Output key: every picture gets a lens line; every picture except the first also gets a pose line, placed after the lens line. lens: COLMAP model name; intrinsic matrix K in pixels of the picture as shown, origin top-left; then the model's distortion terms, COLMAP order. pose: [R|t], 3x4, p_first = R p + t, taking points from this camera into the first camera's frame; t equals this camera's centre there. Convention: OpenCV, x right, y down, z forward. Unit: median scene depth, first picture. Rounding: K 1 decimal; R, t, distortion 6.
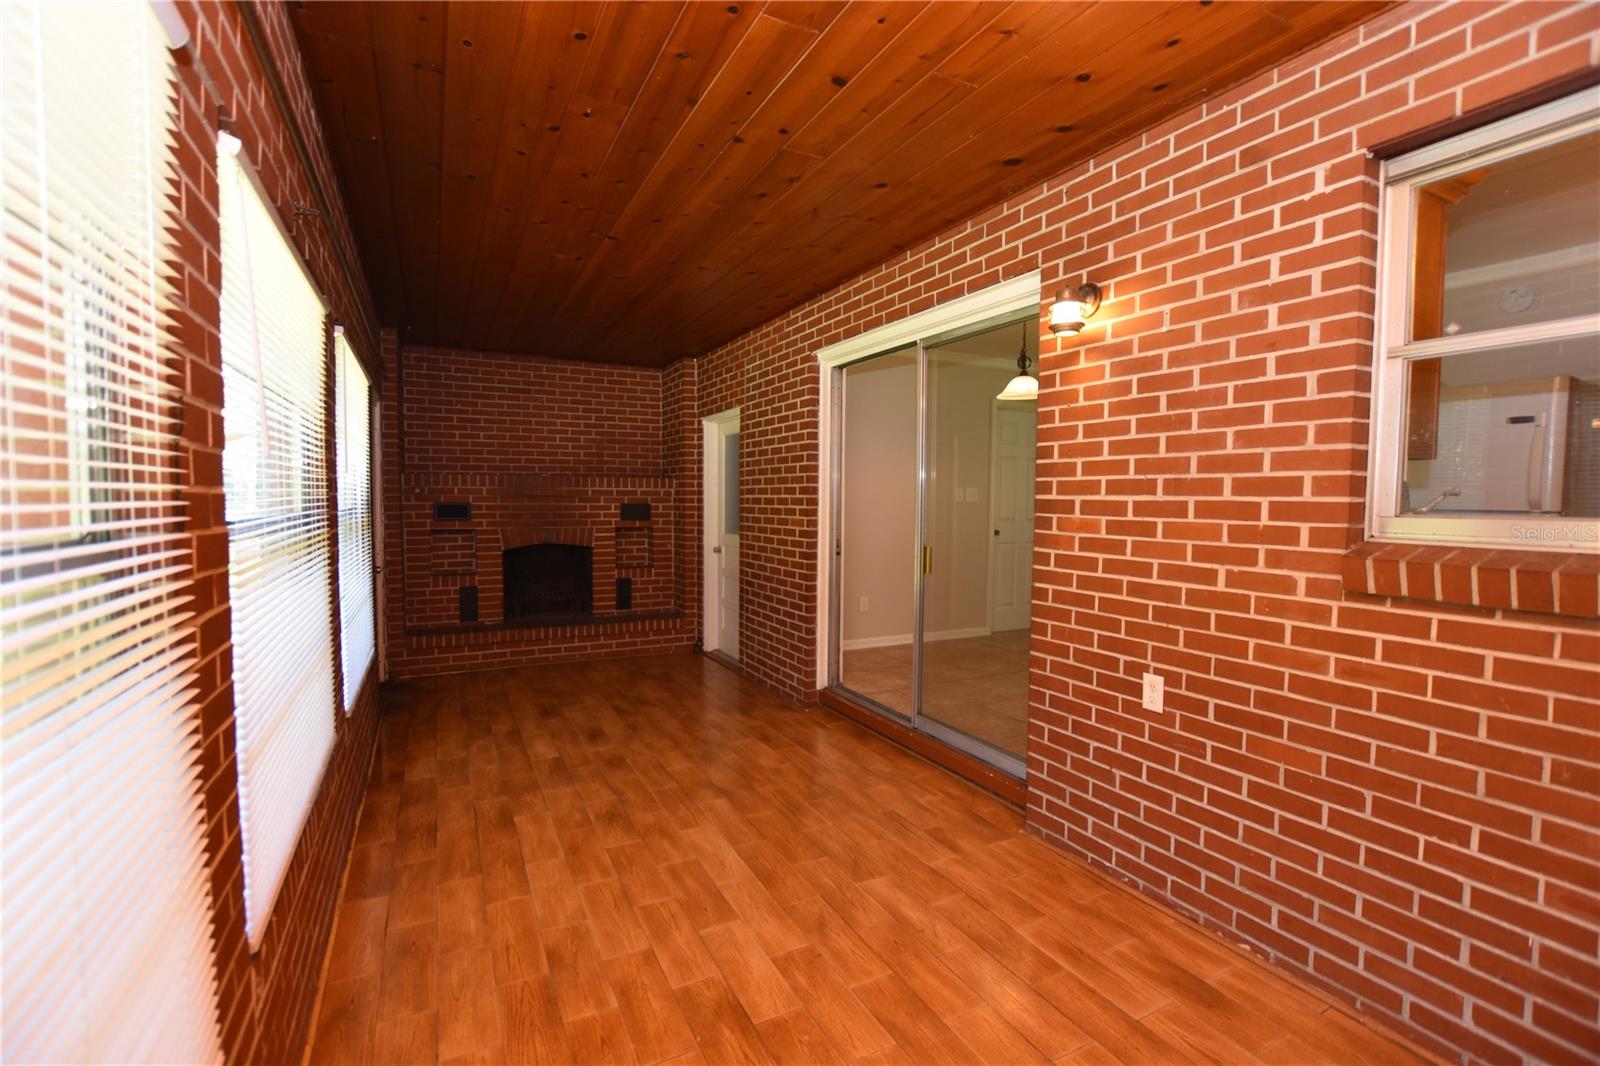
lens RADIAL K [[714.5, 0, 788.6], [0, 714.5, 532.4], [0, 0, 1]] dist [-0.032422, 0.005658]
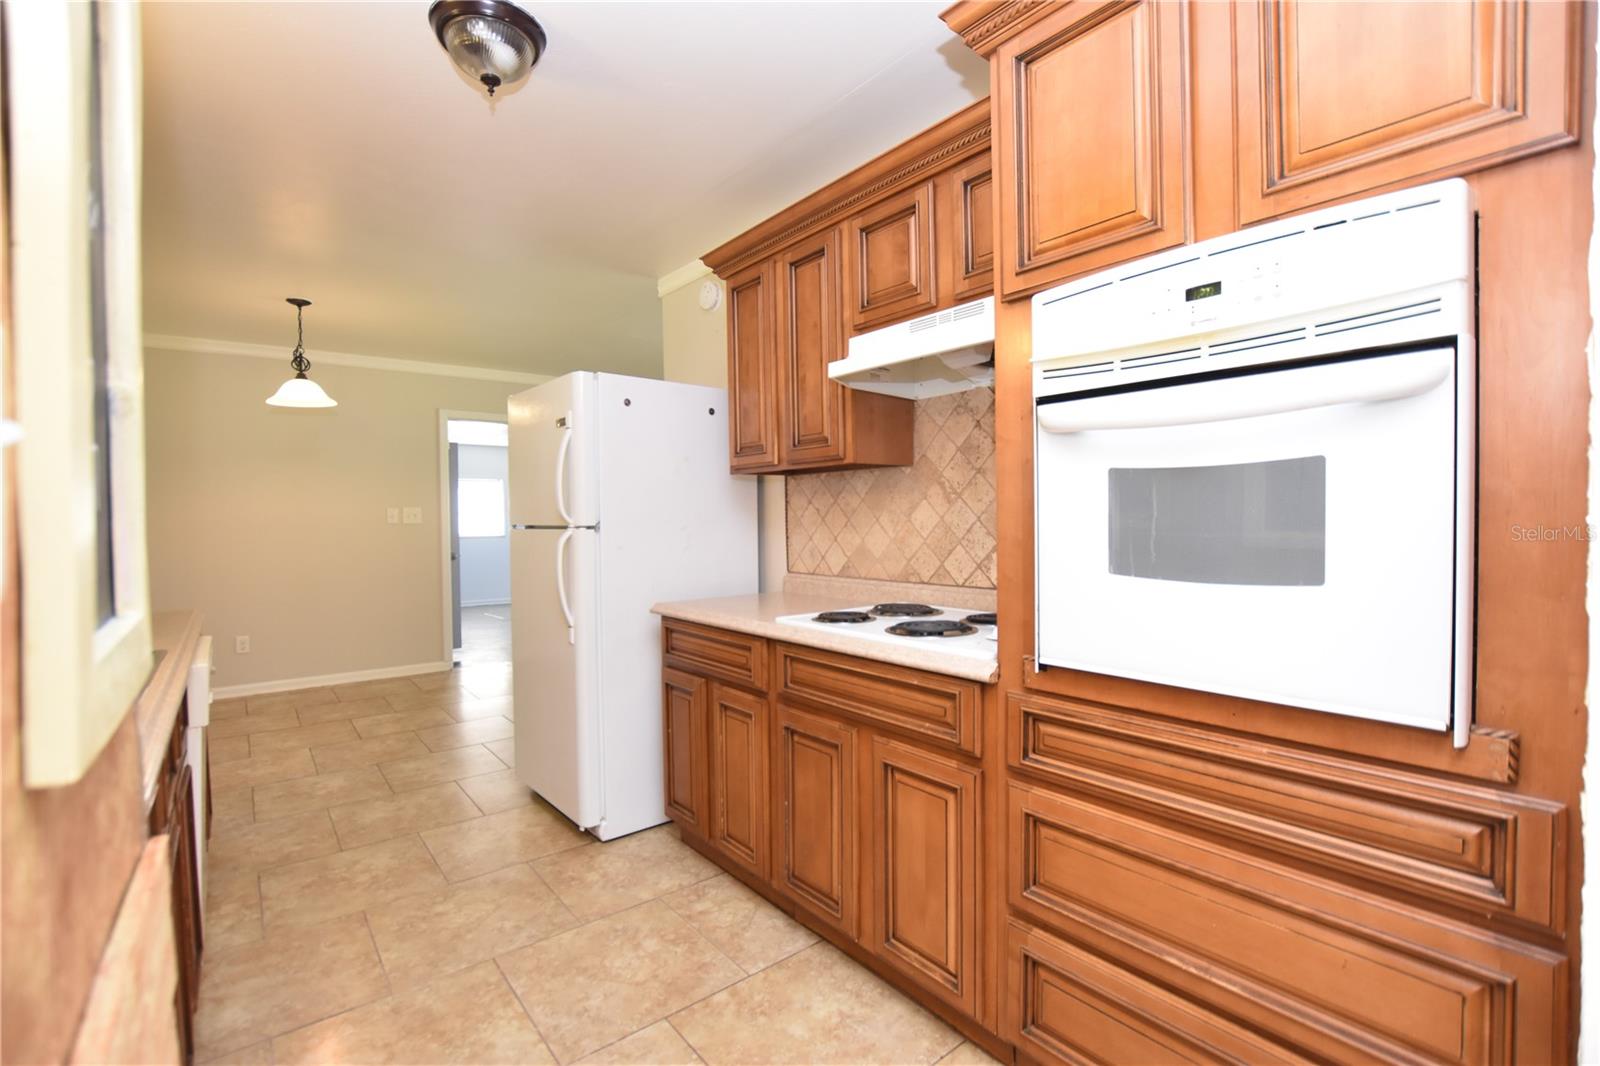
lens RADIAL K [[714.5, 0, 794.4], [0, 714.5, 533.4], [0, 0, 1]] dist [-0.032422, 0.005658]
pose [[0.975709, -0.027703, 0.217314, 0.699929], [0.032628, 0.999285, -0.019106, 0.007118], [-0.216629, 0.025733, 0.975915, 0.022097]]
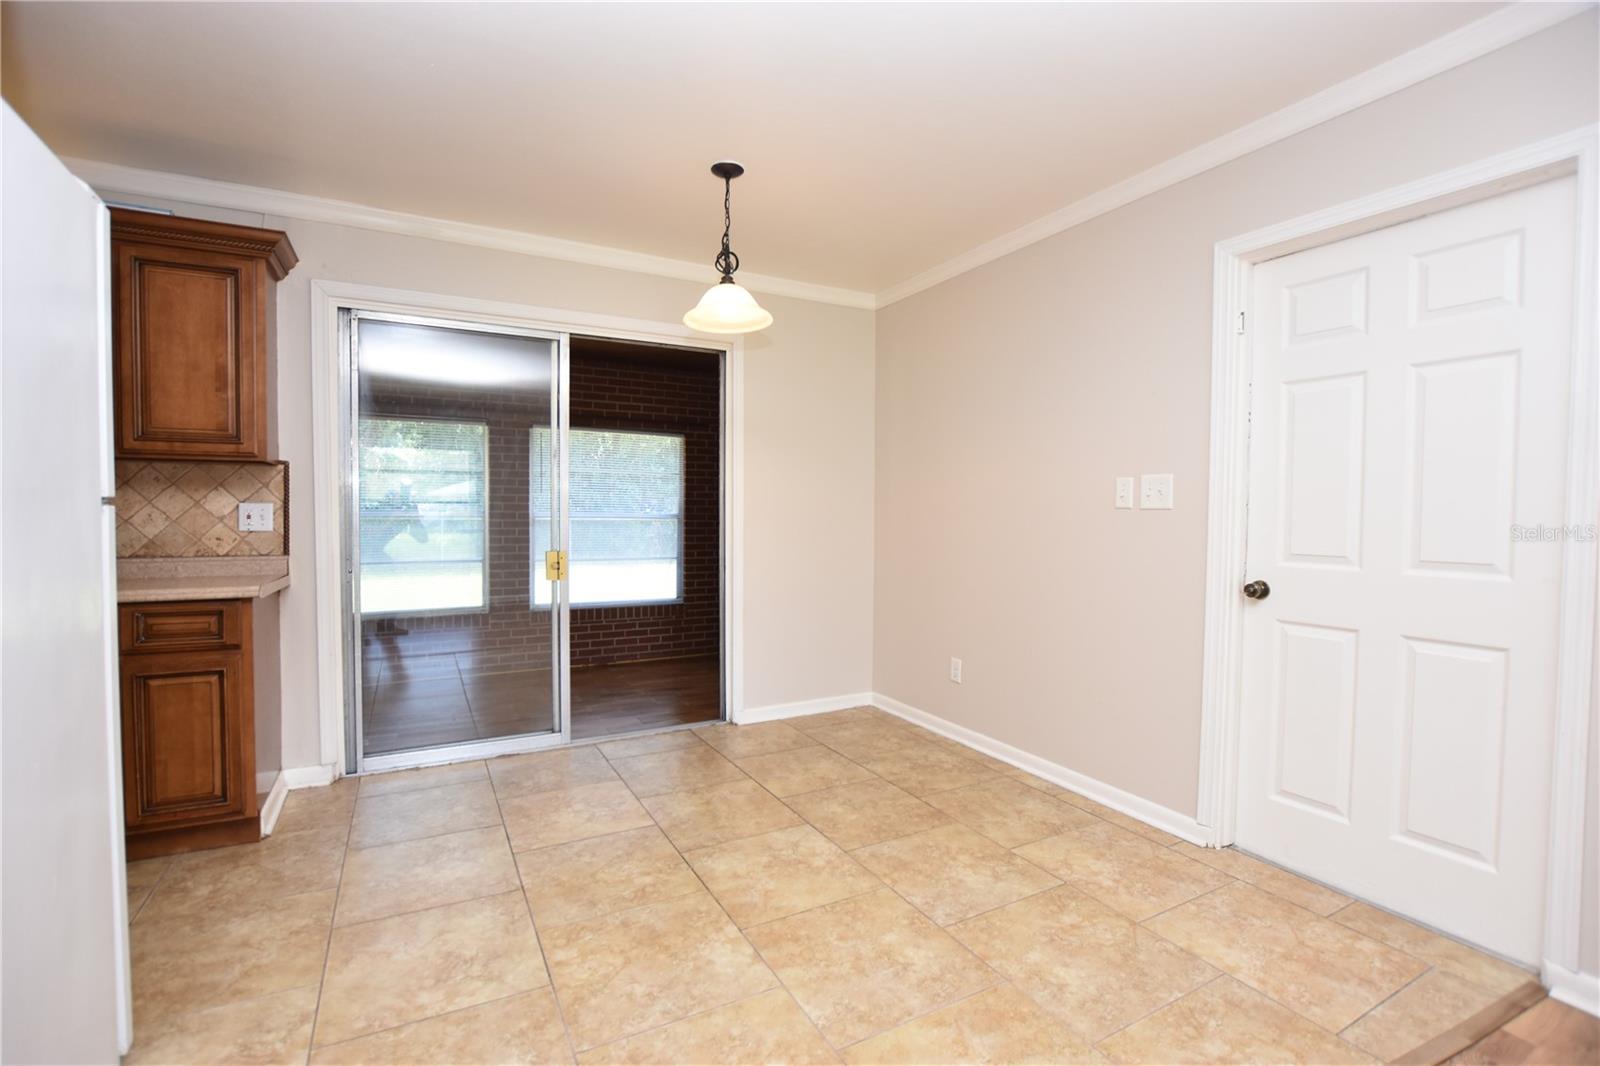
lens RADIAL K [[714.5, 0, 792.6], [0, 714.5, 535.2], [0, 0, 1]] dist [-0.032422, 0.005658]
pose [[0.038807, 0.023141, -0.998979, 0.883121], [-0.051918, 0.998428, 0.021112, -0.026520], [0.997897, 0.051046, 0.039947, 0.984554]]
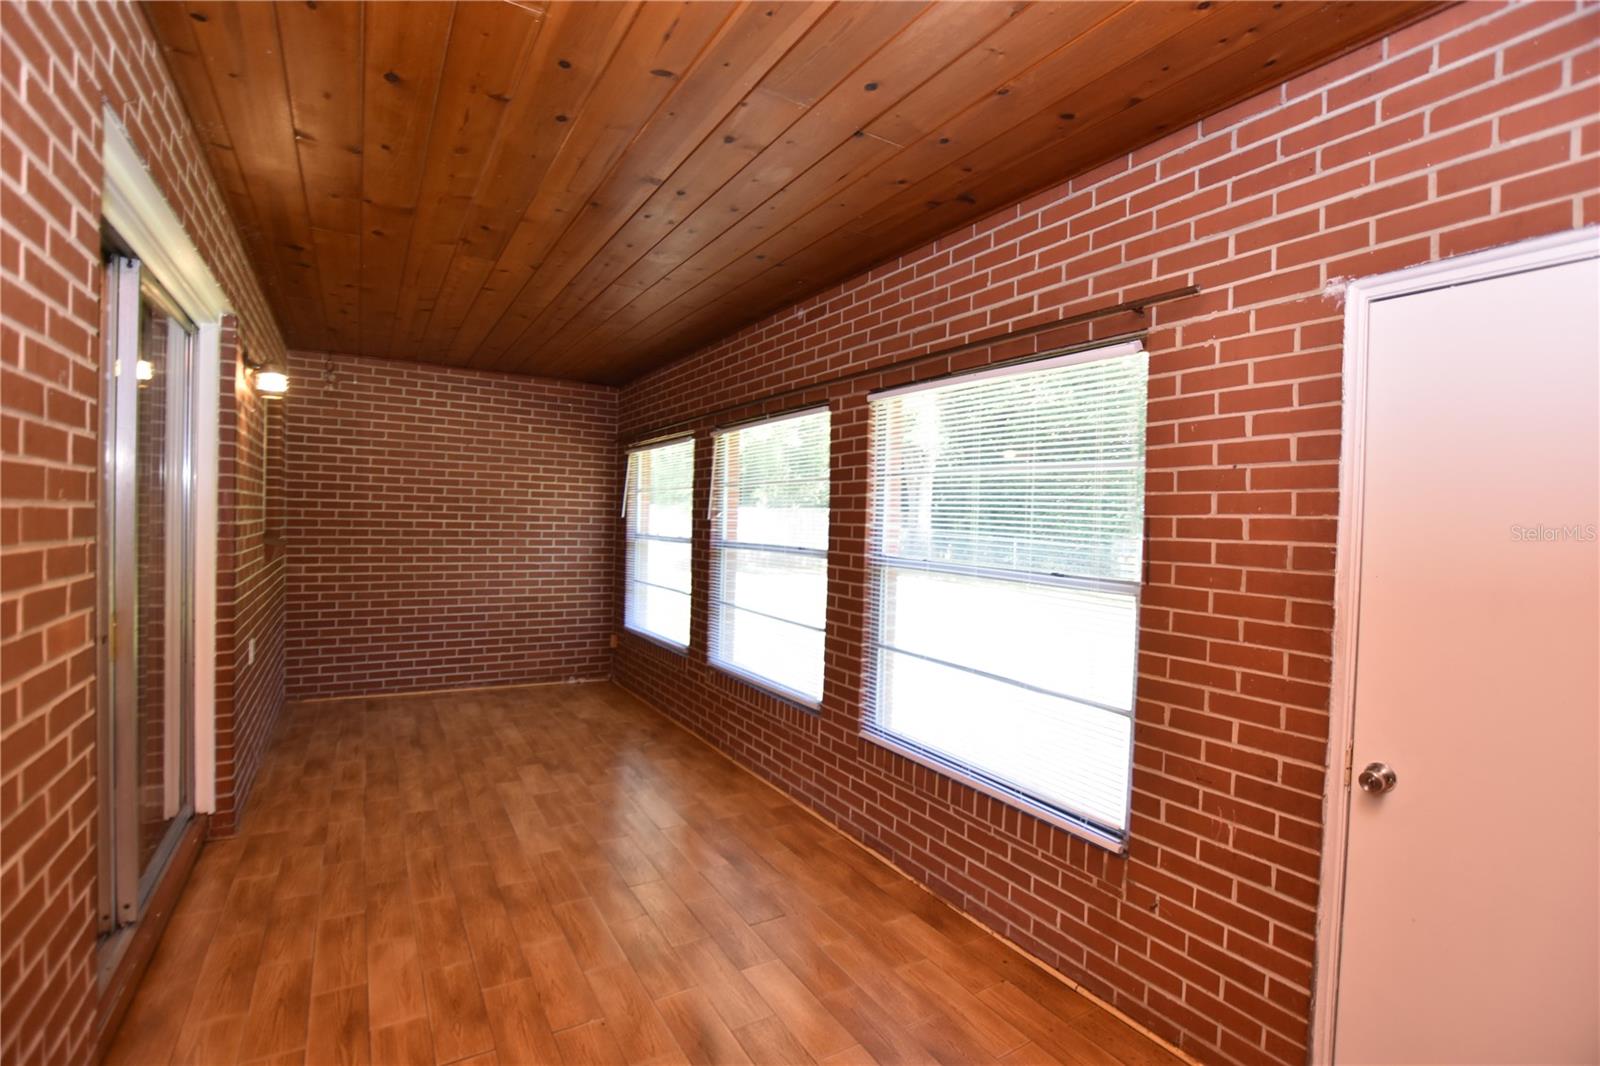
lens RADIAL K [[714.5, 0, 793.7], [0, 714.5, 537.7], [0, 0, 1]] dist [-0.032422, 0.005658]
pose [[-0.995620, -0.033260, -0.087381, -0.238830], [-0.039574, 0.996652, 0.071550, -0.080060], [0.084708, 0.074695, -0.993602, 1.247636]]
